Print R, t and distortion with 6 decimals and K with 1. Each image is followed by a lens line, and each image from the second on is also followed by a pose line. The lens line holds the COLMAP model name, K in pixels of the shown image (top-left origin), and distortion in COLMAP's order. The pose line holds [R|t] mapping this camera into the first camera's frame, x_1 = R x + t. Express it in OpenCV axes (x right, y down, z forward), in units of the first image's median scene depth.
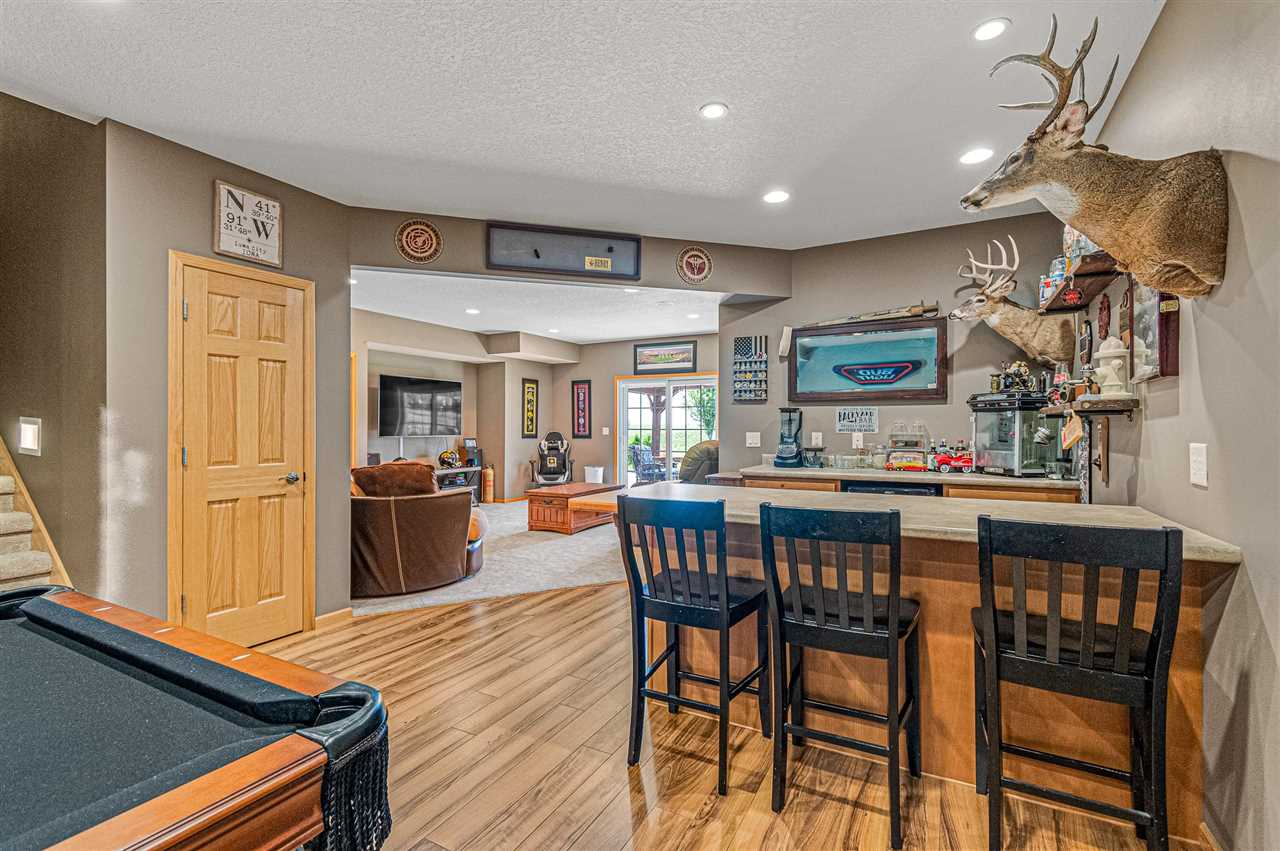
lens RADIAL K [[567.9, 0, 643.1], [0, 567.9, 426.6], [0, 0, 1]] dist [0.002275, -0.002383]
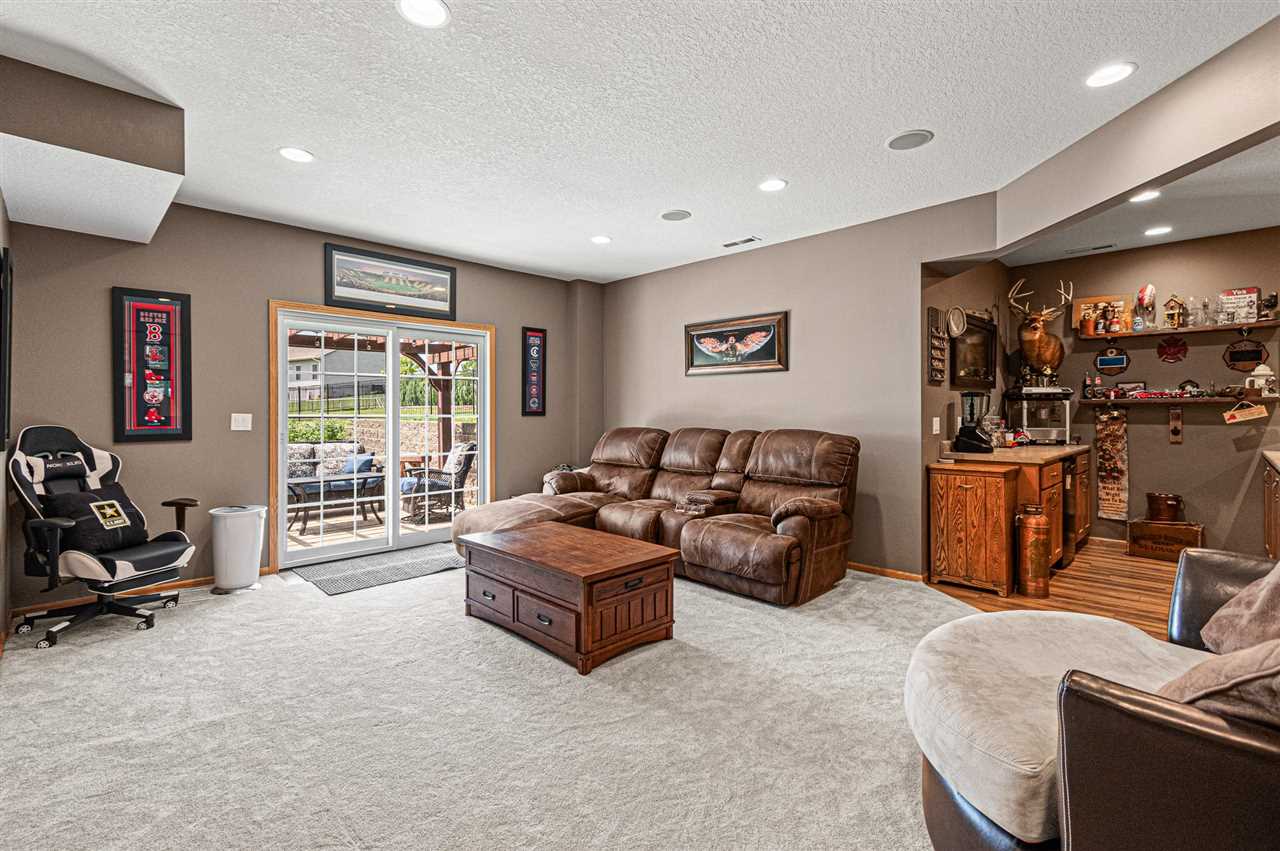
lens RADIAL K [[567.9, 0, 652.6], [0, 567.9, 416.5], [0, 0, 1]] dist [0.002275, -0.002383]
pose [[0.297586, -0.010347, 0.954639, -0.414336], [0.000072, 0.999942, 0.010815, -0.000627], [-0.954695, -0.003150, 0.297570, 0.612057]]
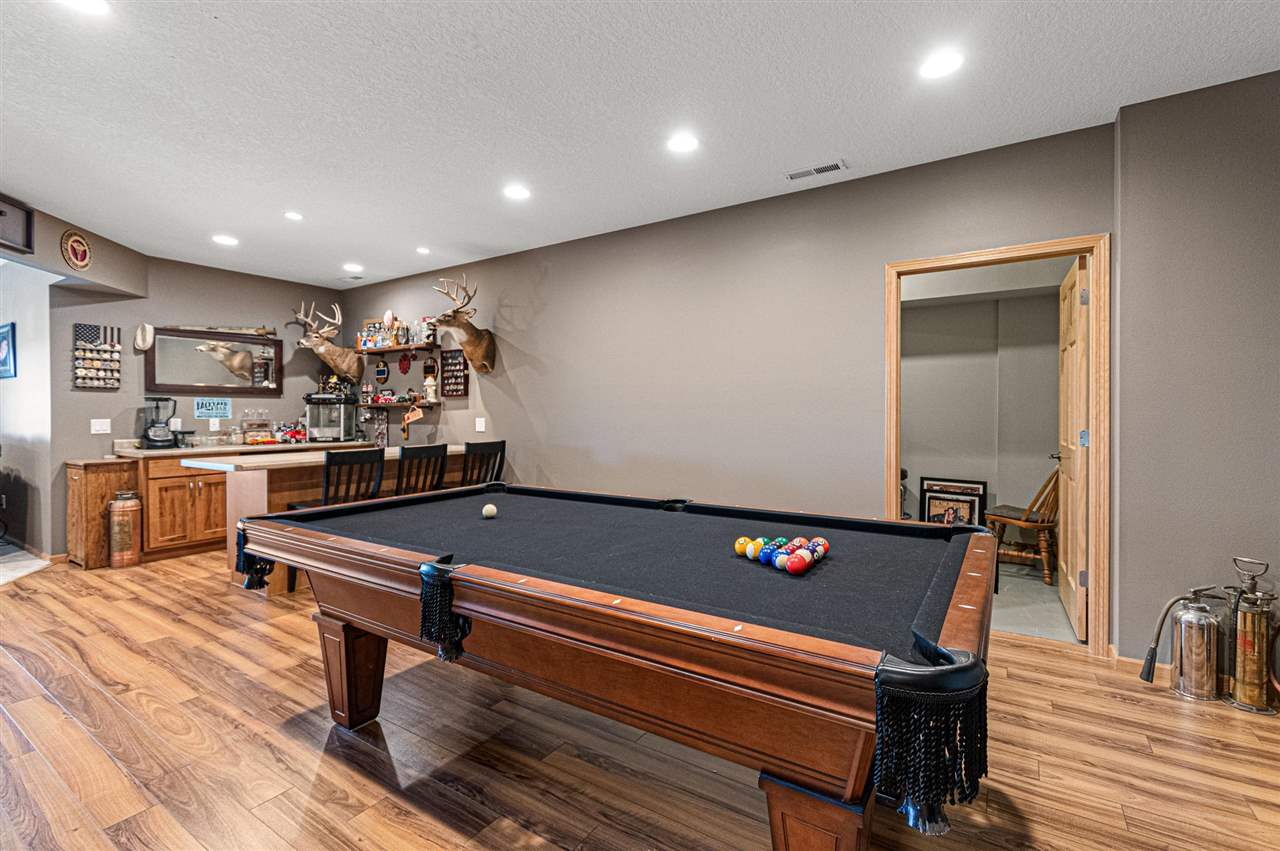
lens RADIAL K [[567.9, 0, 643.9], [0, 567.9, 410.7], [0, 0, 1]] dist [0.002275, -0.002383]
pose [[0.080329, 0.004746, 0.996757, -0.392938], [0.001399, 0.999987, -0.004874, 0.000633], [-0.996767, 0.001786, 0.080321, -0.031361]]
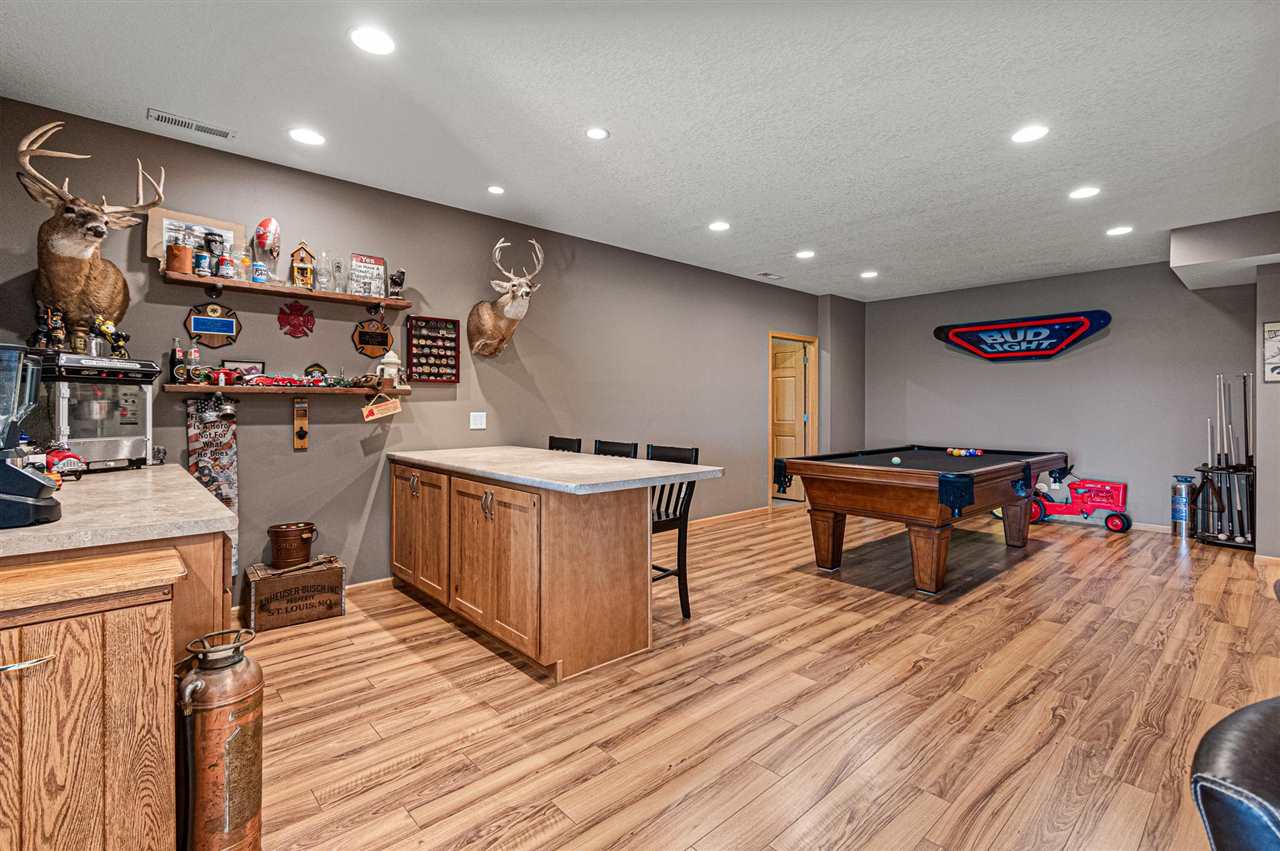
lens RADIAL K [[567.9, 0, 626.0], [0, 567.9, 405.6], [0, 0, 1]] dist [0.002275, -0.002383]
pose [[-0.934095, 0.002294, 0.357017, -0.096647], [-0.000424, 0.999972, -0.007534, 0.002978], [-0.357024, -0.007189, -0.934067, 0.580701]]
